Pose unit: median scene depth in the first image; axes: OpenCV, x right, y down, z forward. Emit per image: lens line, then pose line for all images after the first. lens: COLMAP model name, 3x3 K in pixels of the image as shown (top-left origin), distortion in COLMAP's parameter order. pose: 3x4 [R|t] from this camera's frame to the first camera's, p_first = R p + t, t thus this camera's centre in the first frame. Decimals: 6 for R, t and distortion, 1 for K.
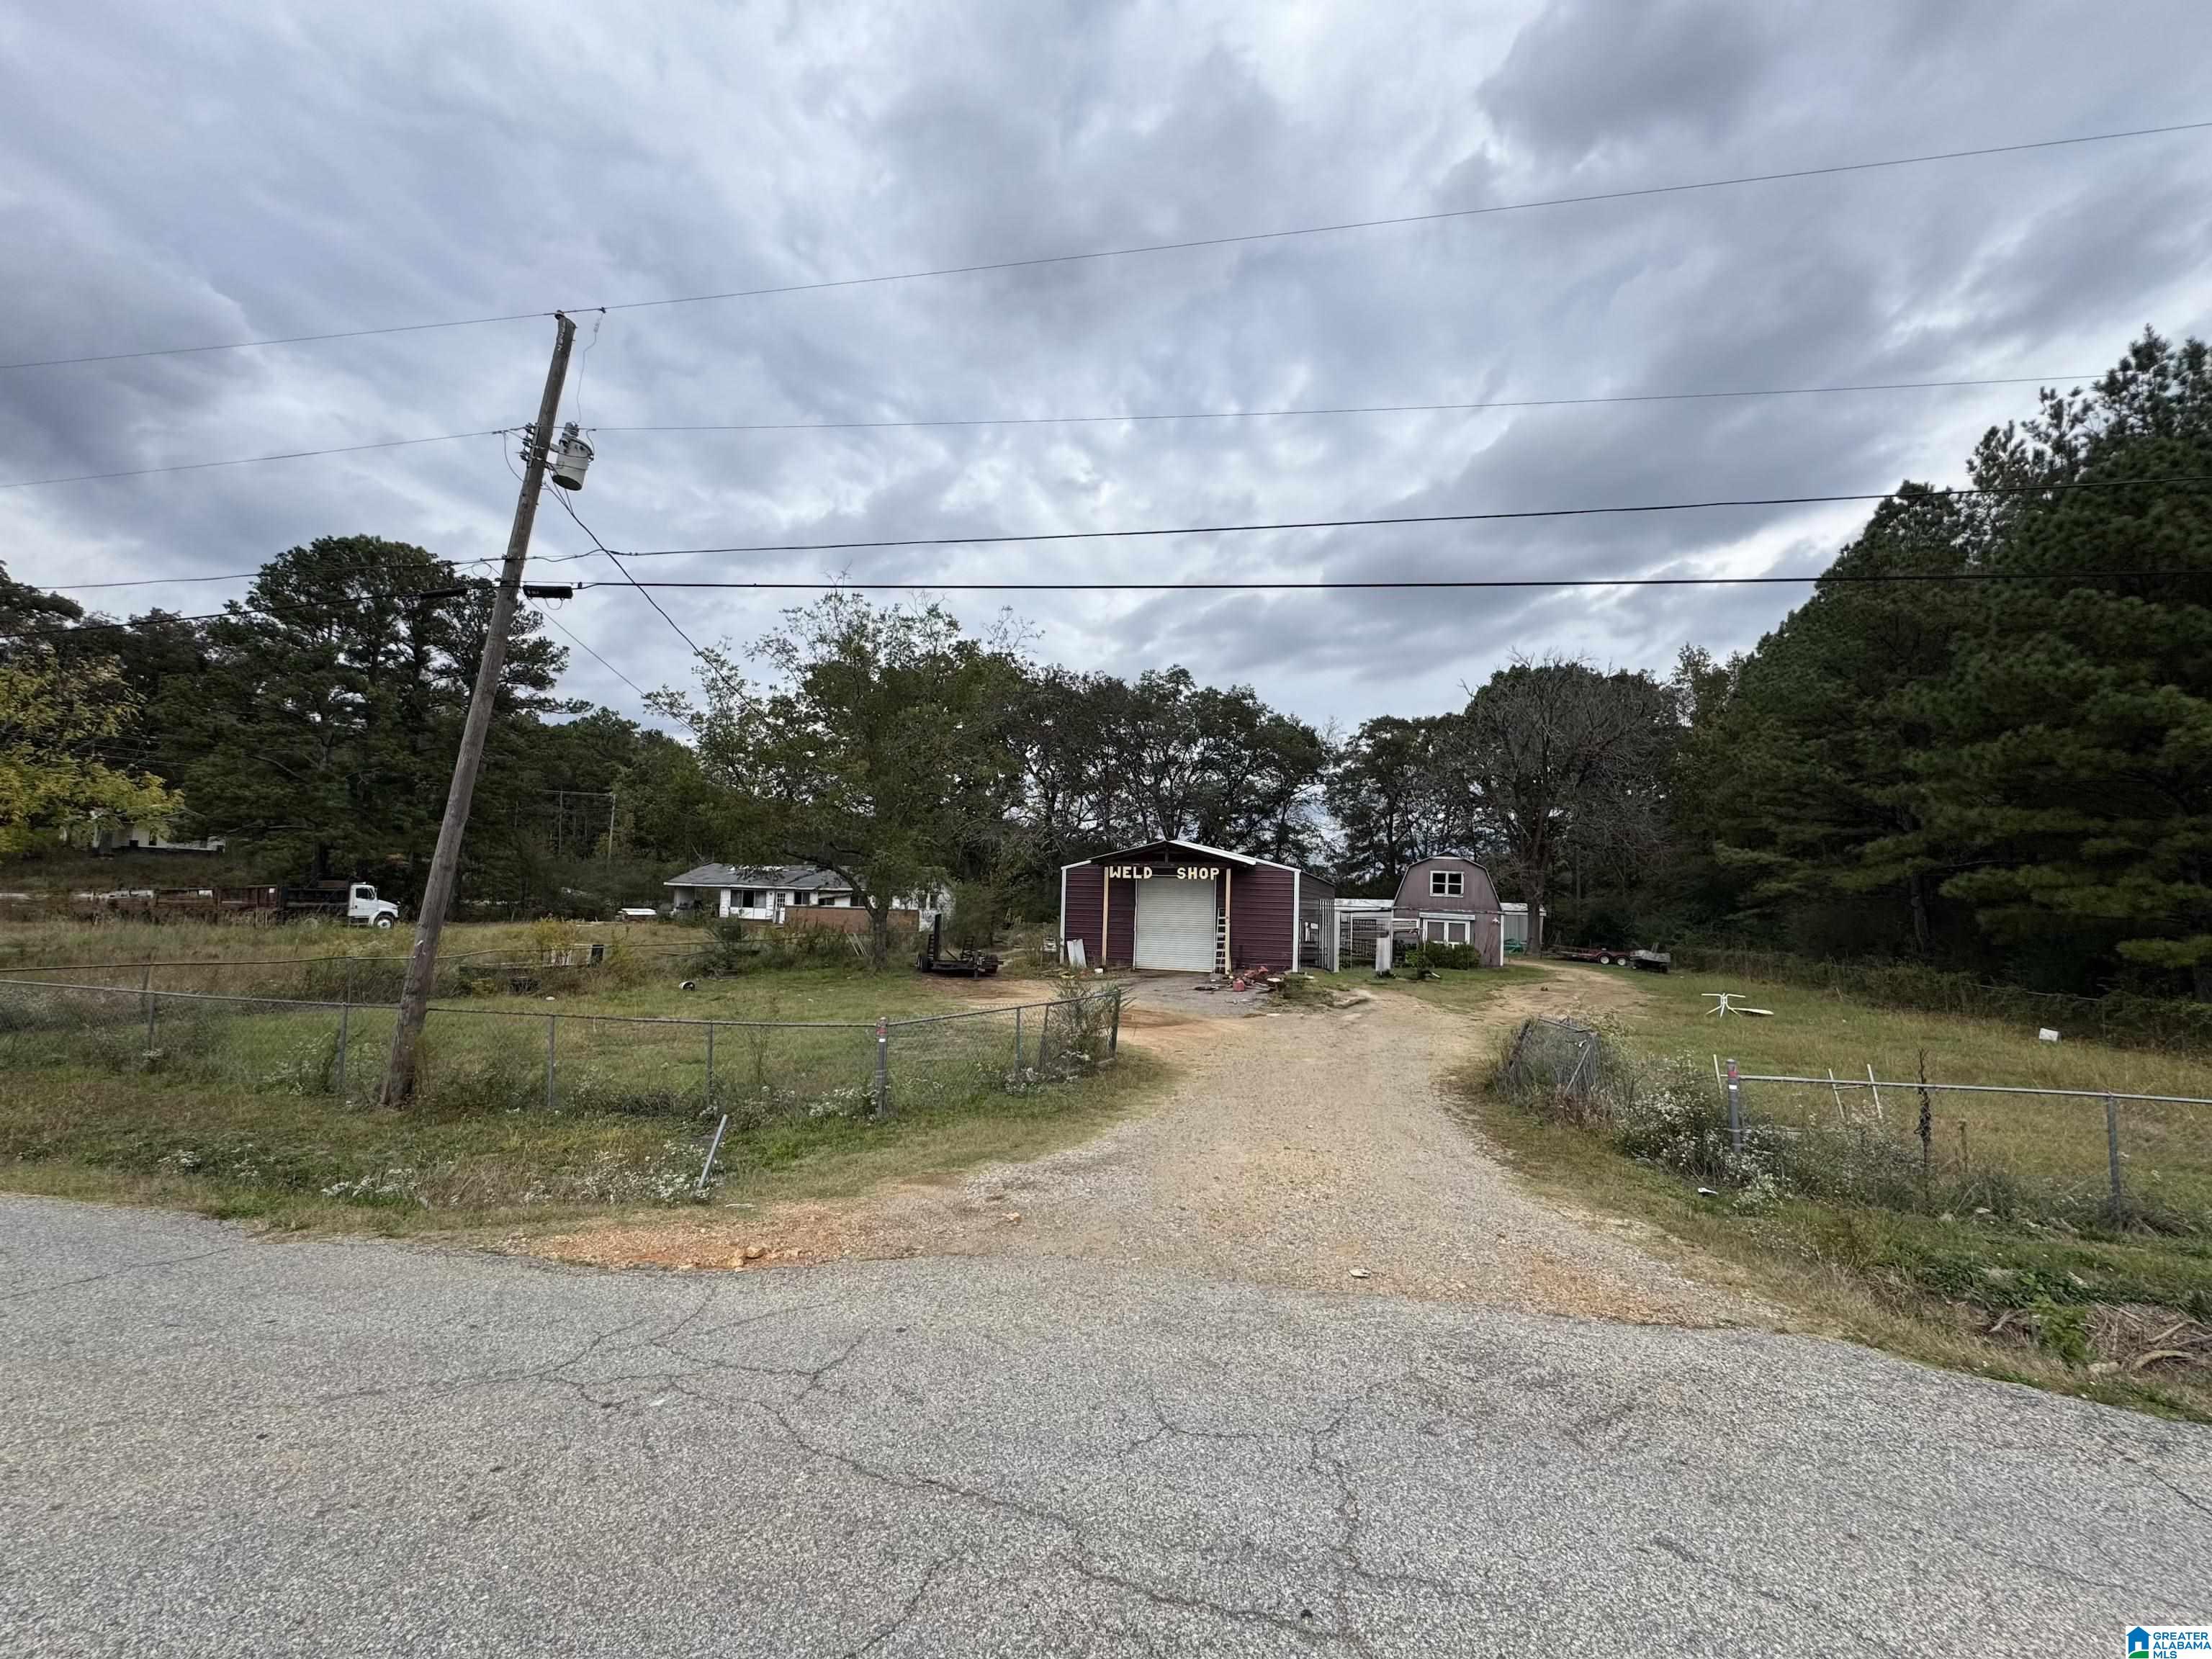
lens RADIAL K [[883.0, 0, 1104.0], [0, 883.0, 828.2], [0, 0, 1]] dist [-0.003679, 0.000597]
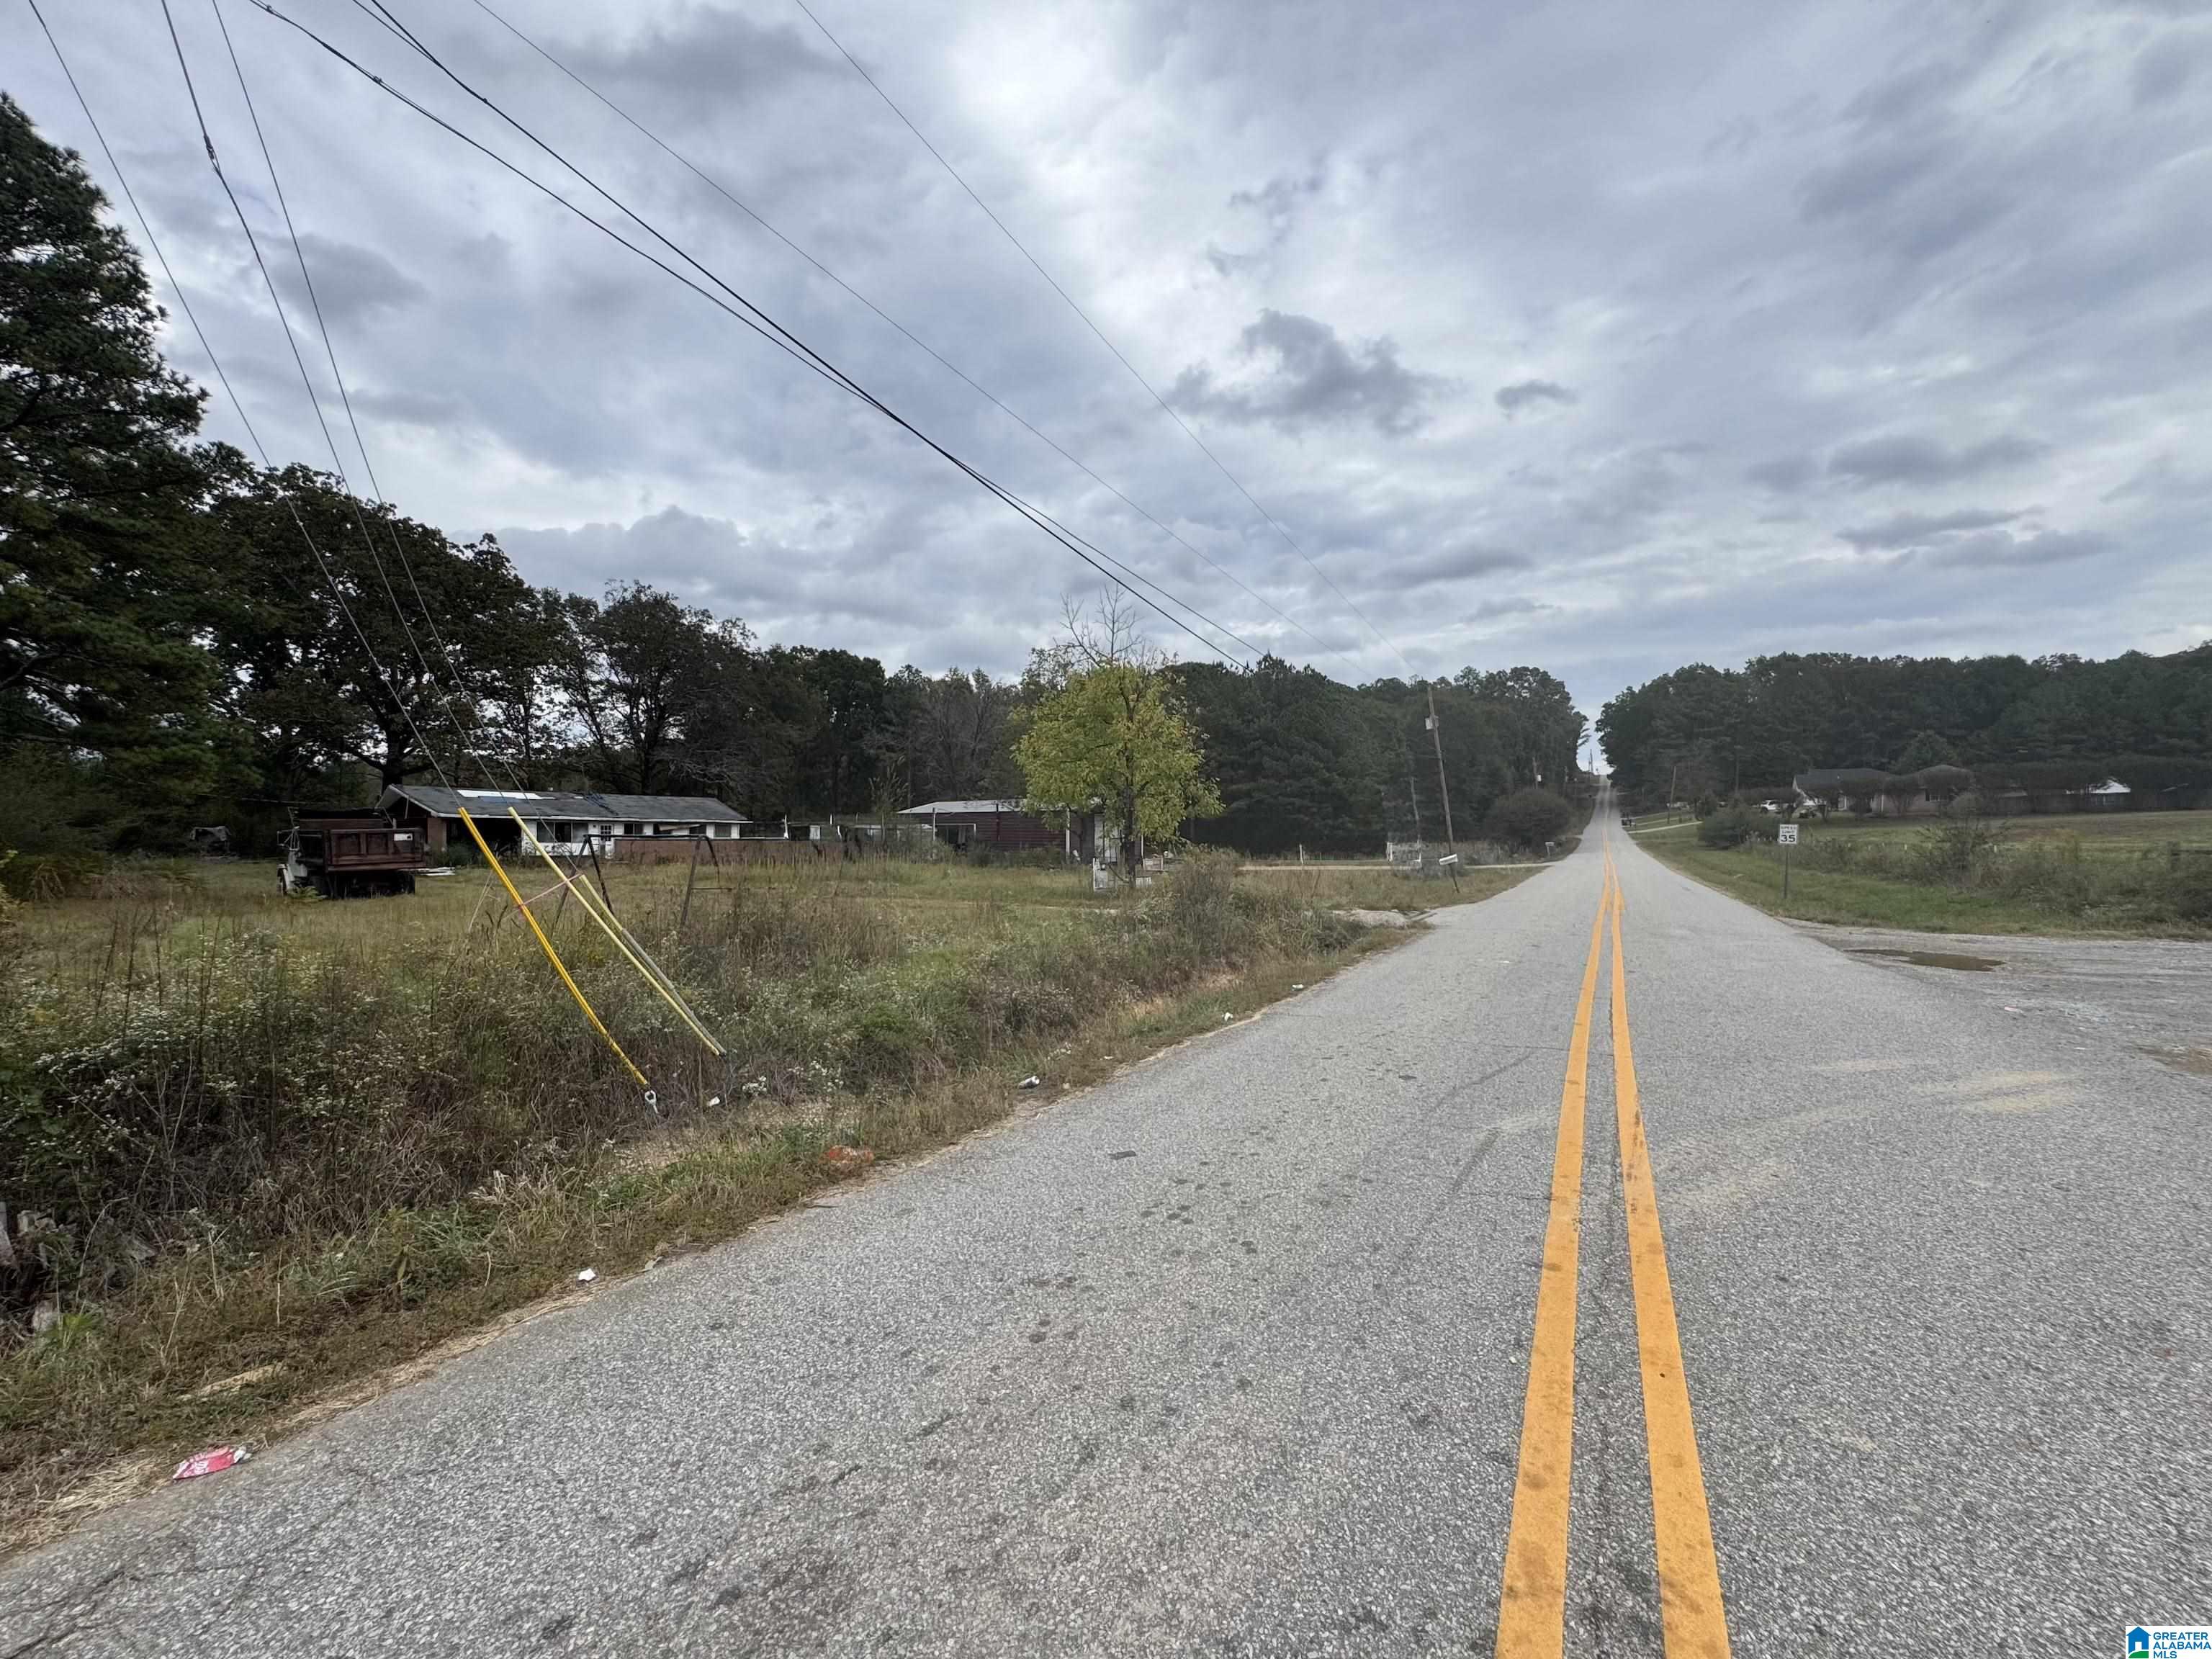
lens RADIAL K [[883.0, 0, 1104.0], [0, 883.0, 828.2], [0, 0, 1]] dist [-0.003679, 0.000597]
pose [[0.305659, -0.019271, 0.951946, -1.089900], [-0.073879, 0.996301, 0.043891, -0.000273], [-0.949270, -0.083745, 0.303105, 0.253998]]
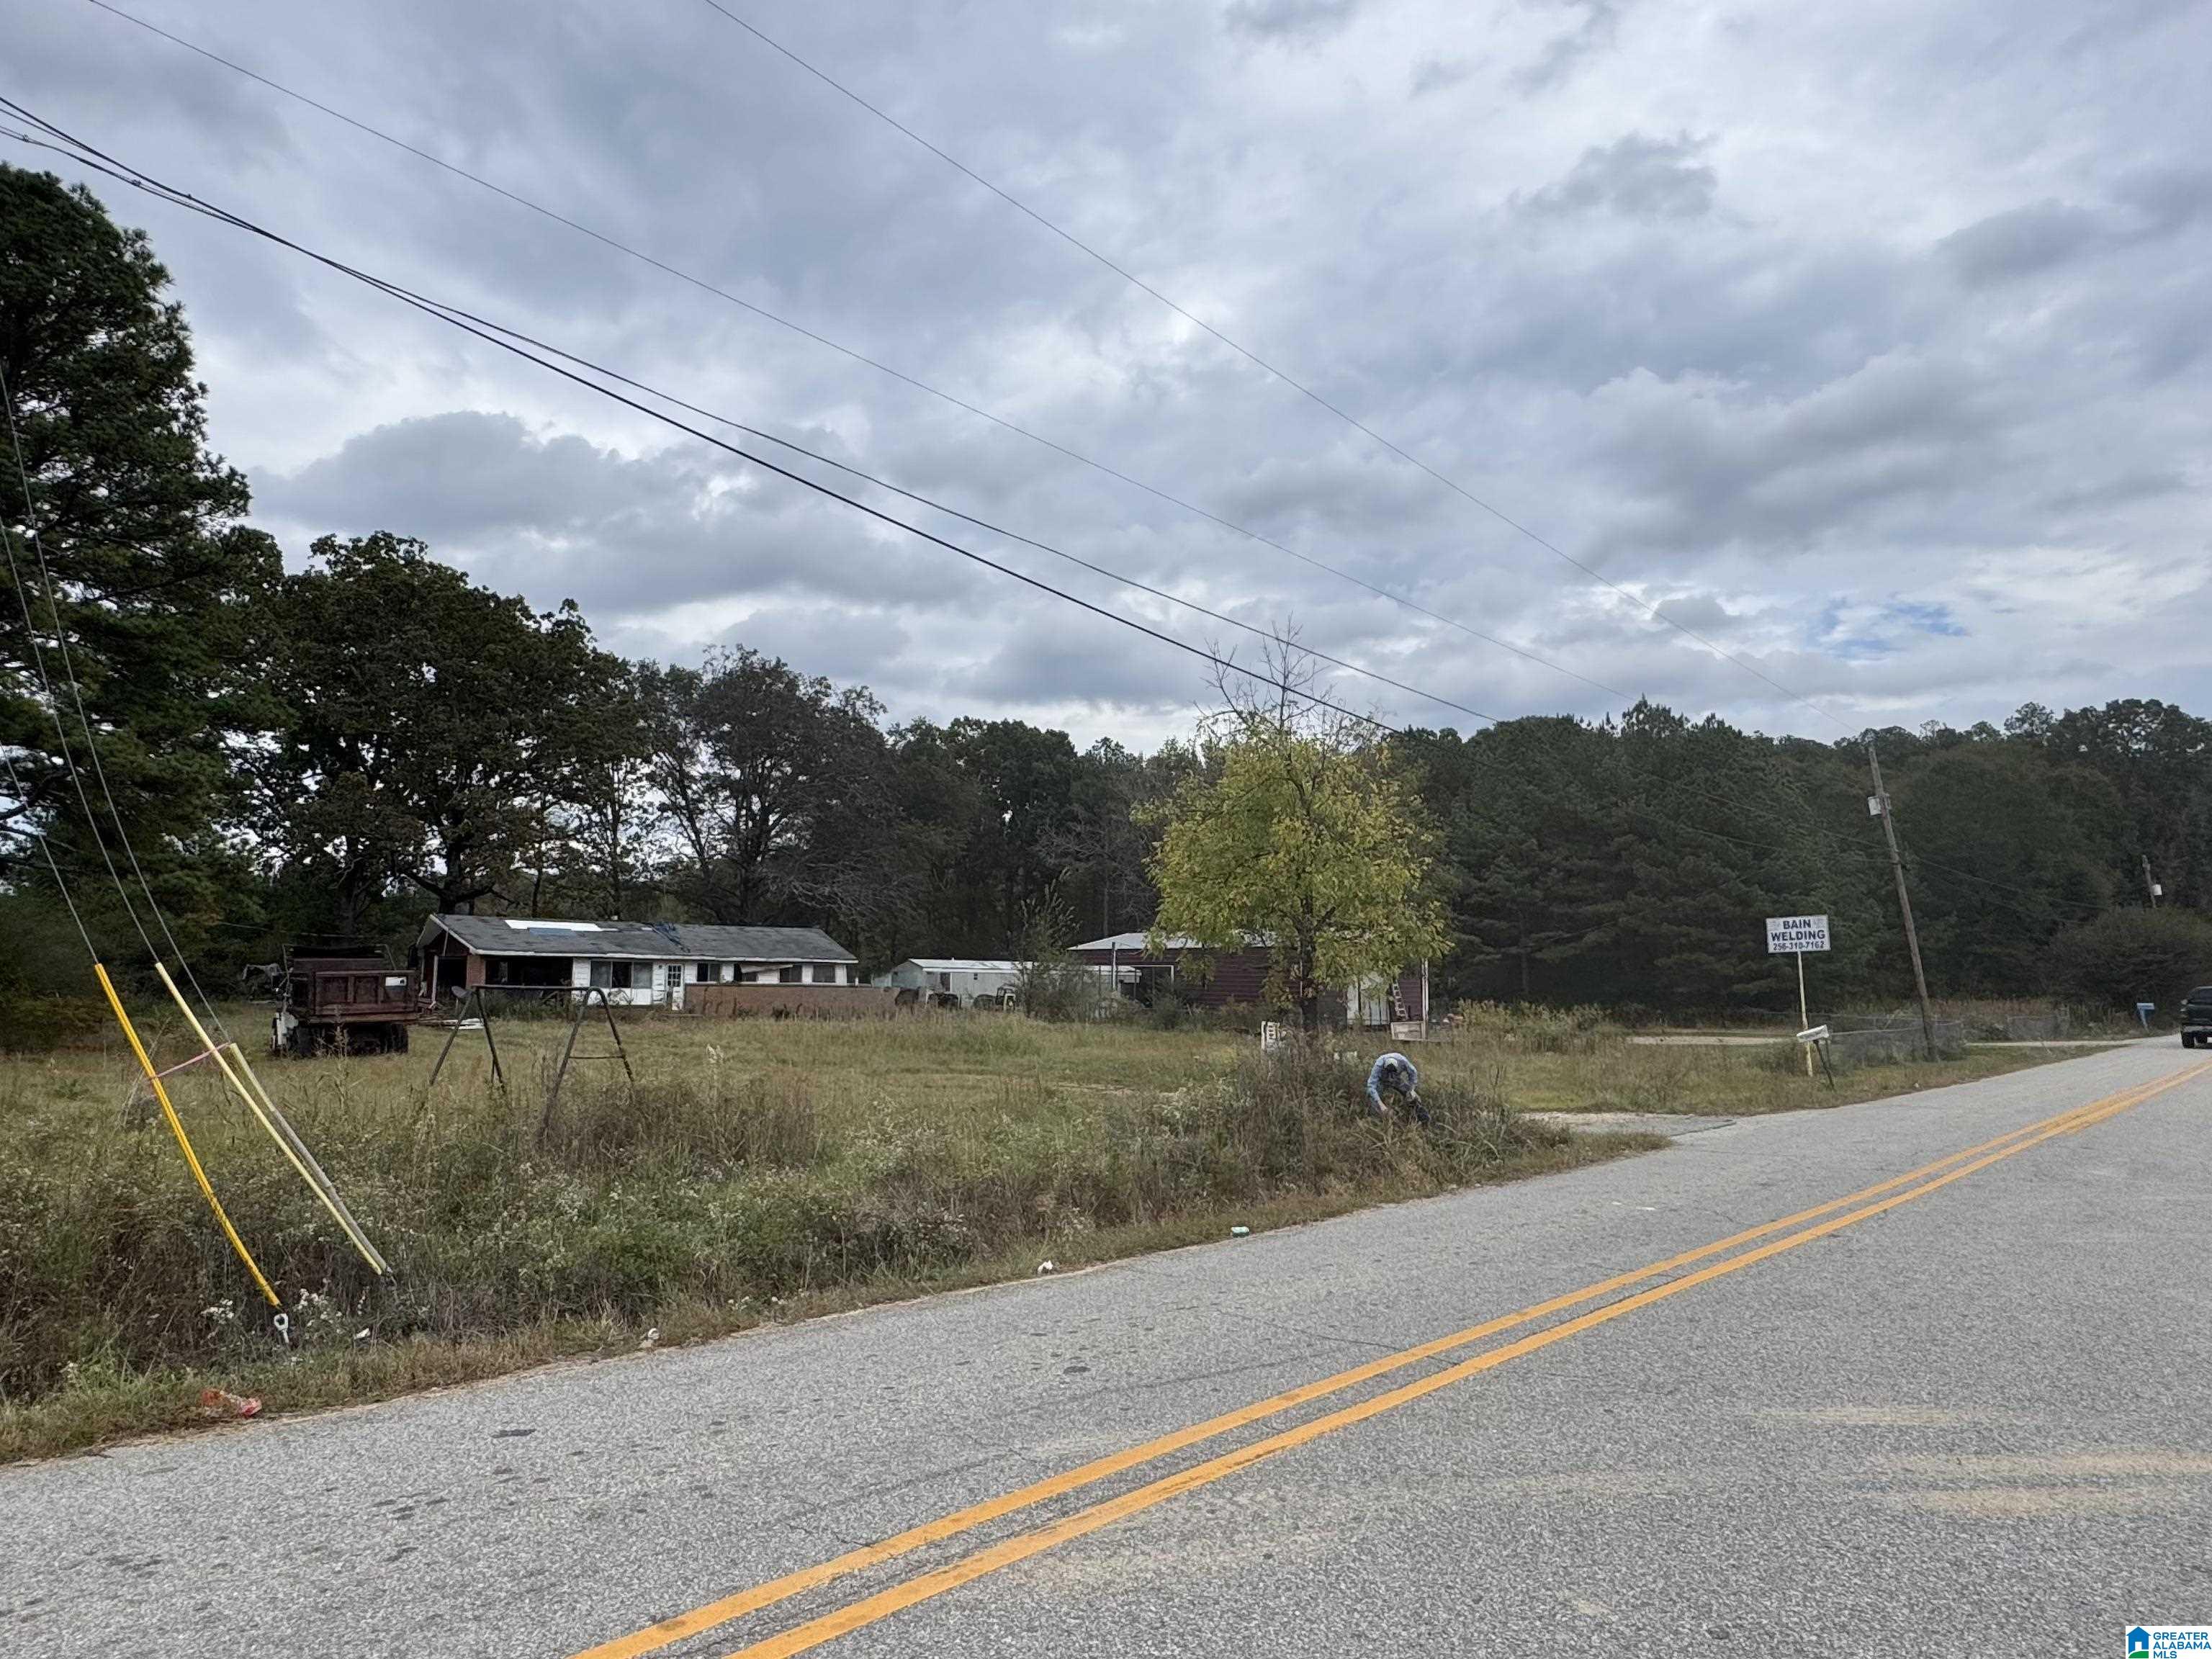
lens RADIAL K [[1306.5, 0, 1095.9], [0, 1306.5, 834.2], [0, 0, 1]] dist [-0.004070, 0.001258]
pose [[0.535612, 0.070375, 0.841527, -1.071621], [-0.066495, 0.996942, -0.041049, -0.007990], [-0.841842, -0.033971, 0.538654, 0.192488]]
